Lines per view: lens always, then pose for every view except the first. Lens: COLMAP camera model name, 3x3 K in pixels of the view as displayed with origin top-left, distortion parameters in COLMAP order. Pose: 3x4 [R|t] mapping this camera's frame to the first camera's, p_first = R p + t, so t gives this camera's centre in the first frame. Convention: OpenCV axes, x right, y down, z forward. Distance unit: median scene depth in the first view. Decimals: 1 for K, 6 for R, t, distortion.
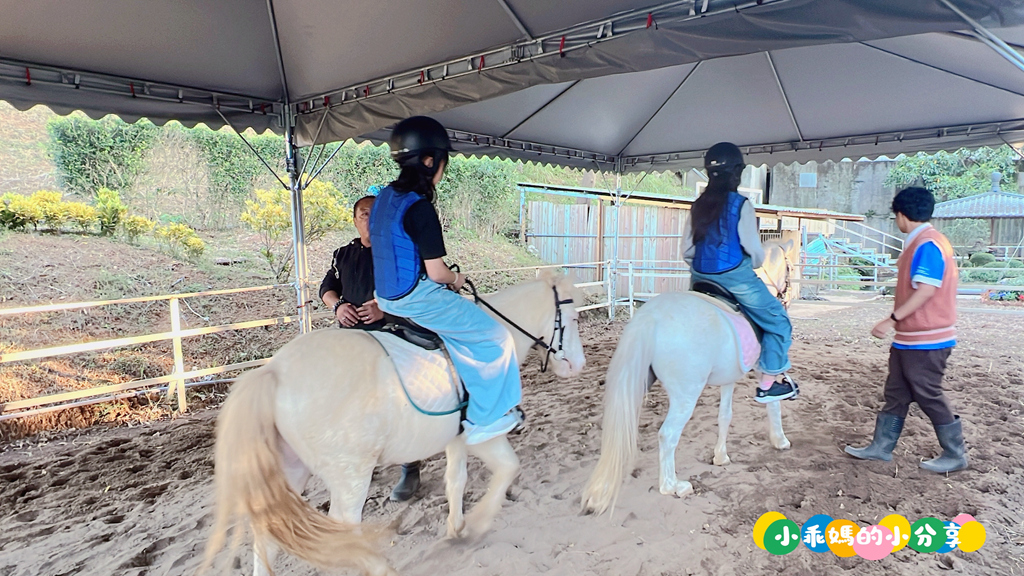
lens RADIAL K [[654.0, 0, 552.8], [0, 654.0, 308.4], [0, 0, 1]] dist [-0.000795, -0.000913]
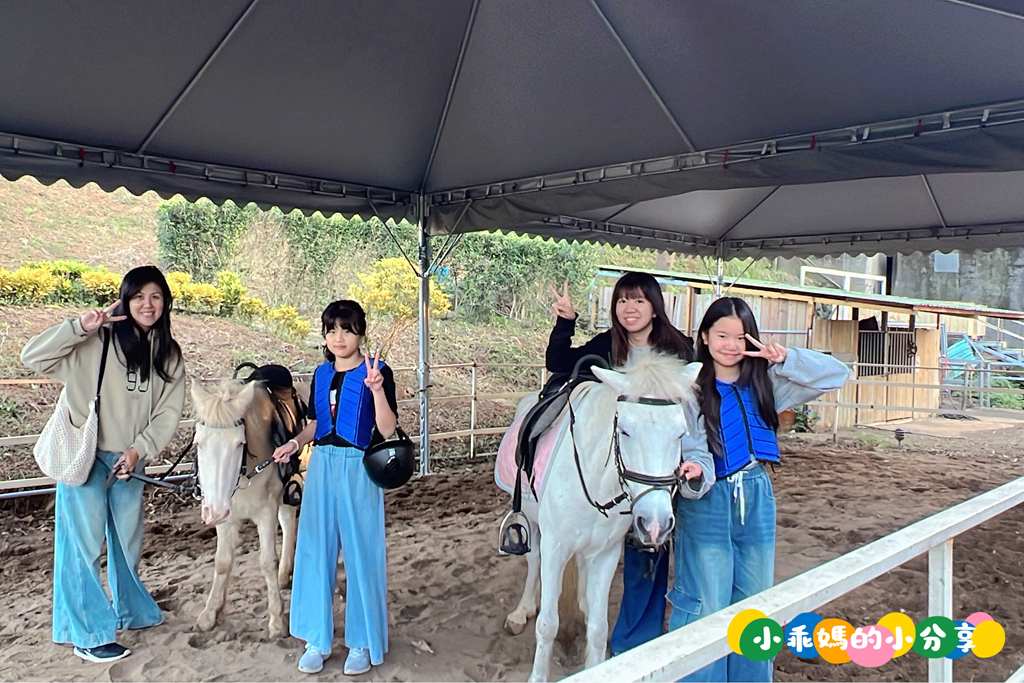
lens RADIAL K [[890.9, 0, 455.9], [0, 890.9, 341.7], [0, 0, 1]] dist [0.006641, -0.011108]
pose [[0.991107, 0.027039, -0.130295, -0.154985], [-0.039250, 0.994977, -0.092084, 0.046296], [0.127151, 0.096379, 0.987190, -0.354484]]
